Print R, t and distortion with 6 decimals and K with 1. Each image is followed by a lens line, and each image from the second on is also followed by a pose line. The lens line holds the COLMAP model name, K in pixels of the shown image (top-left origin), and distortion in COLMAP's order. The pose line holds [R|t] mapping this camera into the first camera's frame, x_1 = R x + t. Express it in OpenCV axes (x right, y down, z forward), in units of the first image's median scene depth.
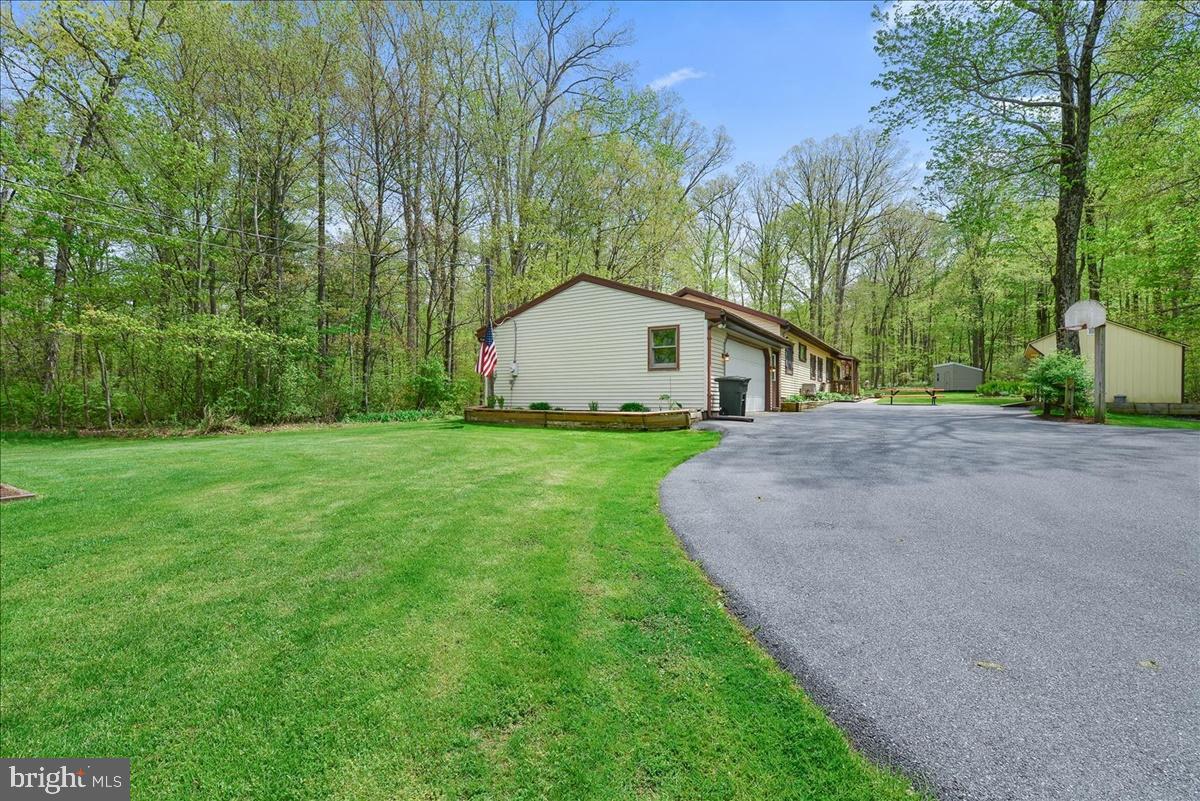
lens RADIAL K [[531.5, 0, 593.5], [0, 531.5, 398.2], [0, 0, 1]] dist [-0.001169, -0.010534]
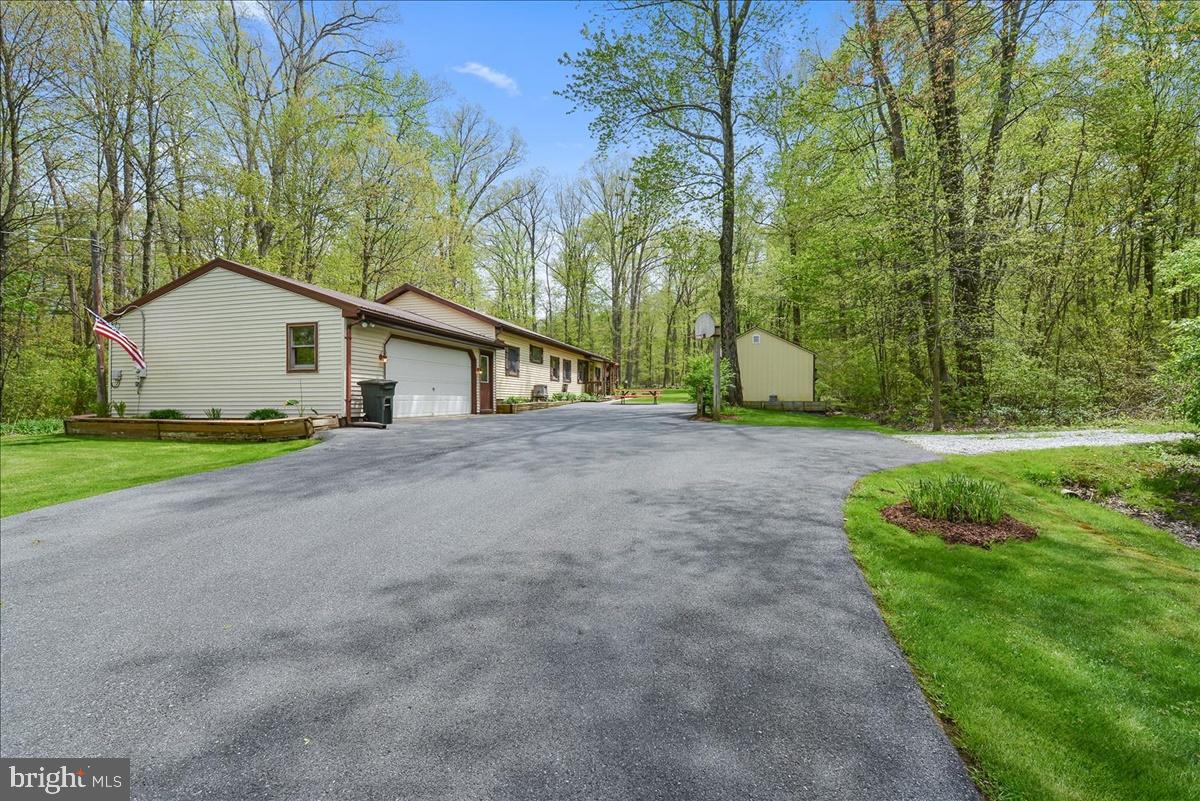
lens RADIAL K [[531.5, 0, 593.5], [0, 531.5, 398.2], [0, 0, 1]] dist [-0.001169, -0.010534]
pose [[0.945599, -0.009438, 0.325197, 0.279322], [0.008824, 0.999955, 0.003362, -0.007040], [-0.325214, -0.000310, 0.945640, -0.003247]]
